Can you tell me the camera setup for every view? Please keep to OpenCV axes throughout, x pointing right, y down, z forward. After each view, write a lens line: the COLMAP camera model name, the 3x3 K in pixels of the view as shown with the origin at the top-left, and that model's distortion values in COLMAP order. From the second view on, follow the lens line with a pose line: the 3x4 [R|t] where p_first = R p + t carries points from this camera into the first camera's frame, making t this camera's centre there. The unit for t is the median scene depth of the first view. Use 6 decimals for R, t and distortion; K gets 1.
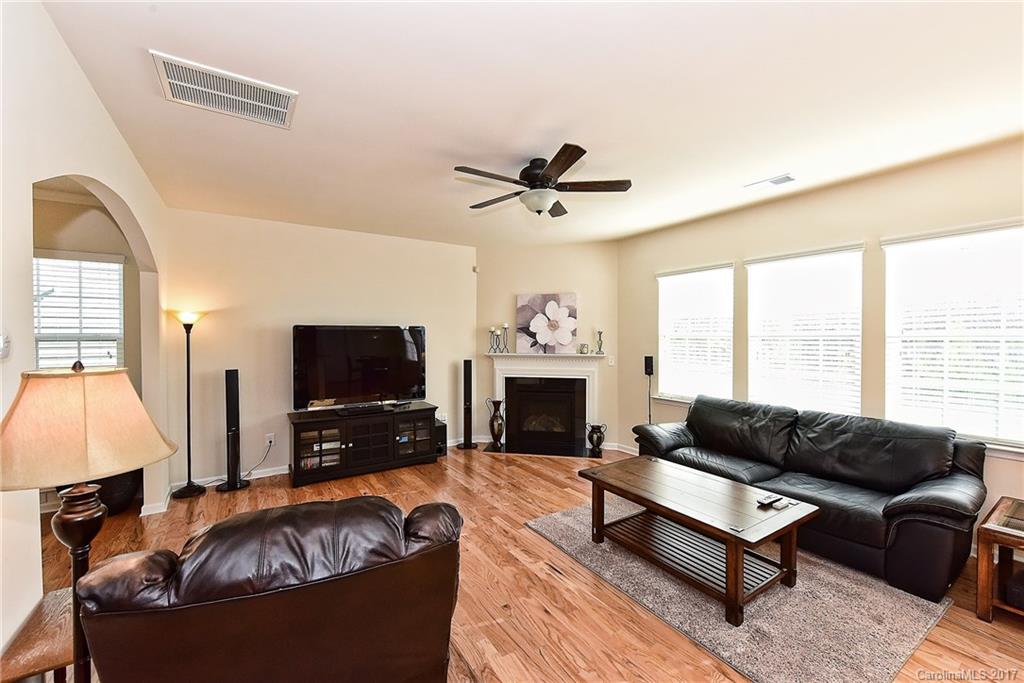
lens RADIAL K [[427.5, 0, 519.7], [0, 427.5, 342.8], [0, 0, 1]] dist [-0.002886, -0.001634]
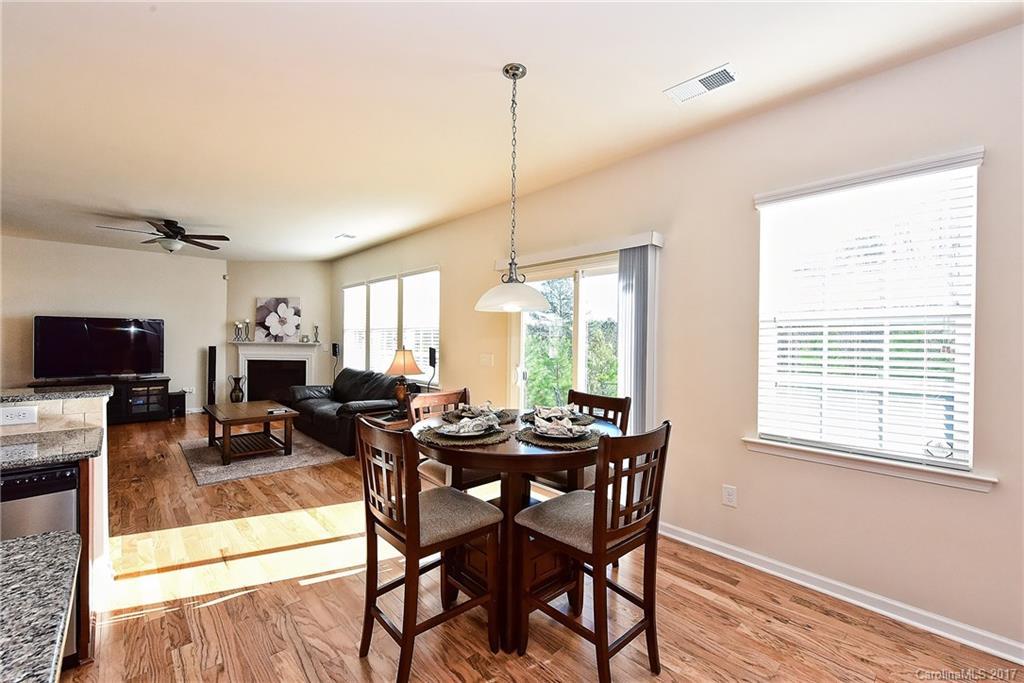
lens RADIAL K [[427.5, 0, 503.2], [0, 427.5, 339.9], [0, 0, 1]] dist [-0.002886, -0.001634]
pose [[0.985993, 0.013066, 0.166276, 0.542538], [-0.011216, 0.999864, -0.012059, 0.026729], [-0.166411, 0.010025, 0.986006, -0.443634]]
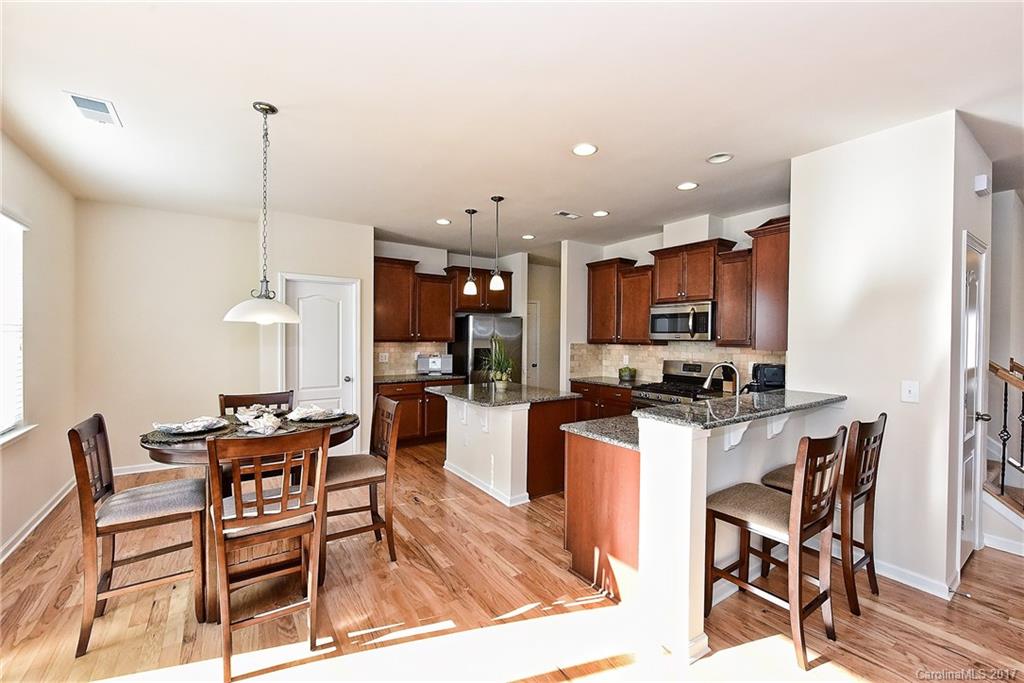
lens RADIAL K [[427.5, 0, 512.0], [0, 427.5, 343.0], [0, 0, 1]] dist [-0.002886, -0.001634]
pose [[-0.999646, -0.005118, -0.026099, 0.377463], [-0.005880, 0.999557, 0.029170, 0.001319], [0.025938, 0.029313, -0.999234, 0.362783]]
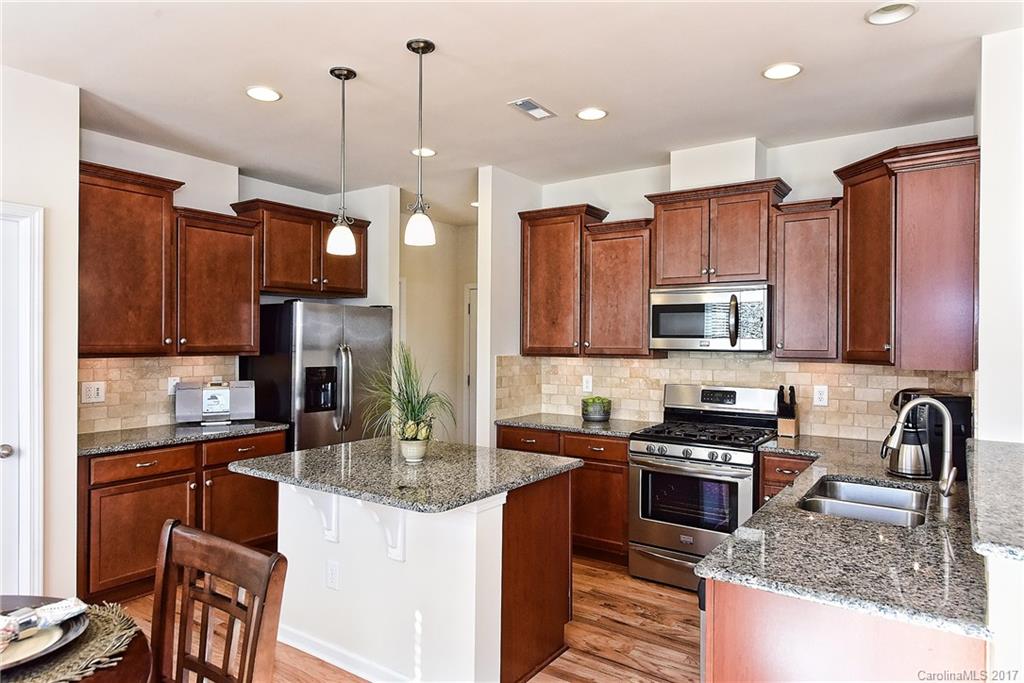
lens RADIAL K [[638.2, 0, 515.2], [0, 638.2, 340.8], [0, 0, 1]] dist [-0.001321, 0.002609]
pose [[-0.926435, -0.003502, -0.376439, 0.496697], [-0.009905, 0.999837, 0.015077, -0.001114], [0.376325, 0.017697, -0.926319, 0.133559]]
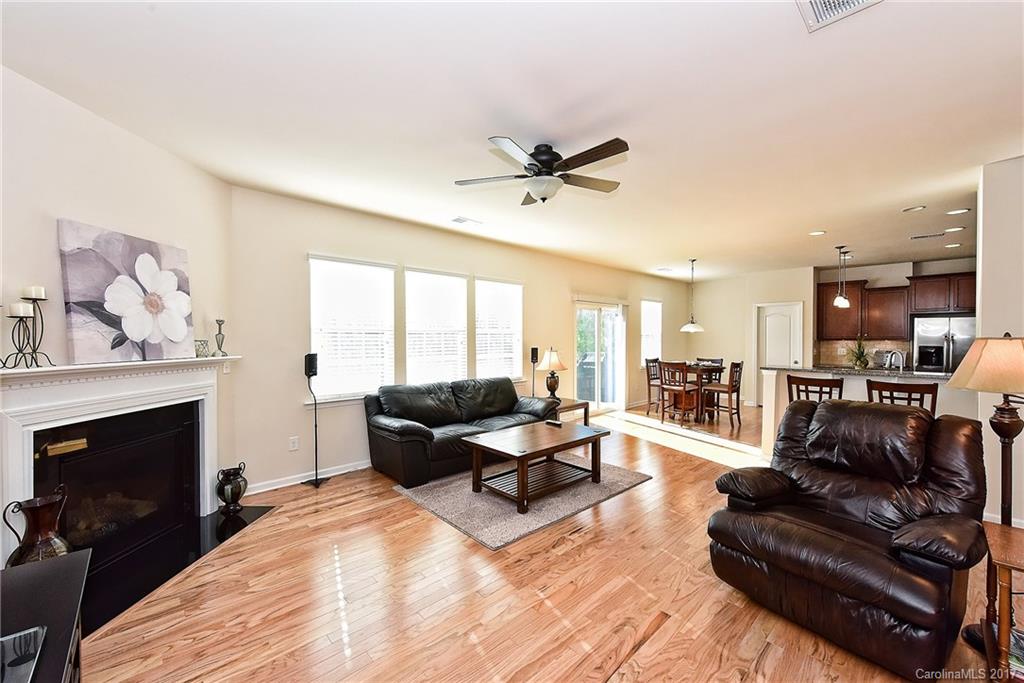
lens RADIAL K [[405.0, 0, 517.4], [0, 405.0, 339.2], [0, 0, 1]] dist [0.002054, 0.000206]
pose [[-0.192635, -0.007324, 0.981243, -0.472824], [0.010522, 0.999899, 0.009529, 0.001041], [-0.981214, 0.012160, -0.192538, 0.674715]]
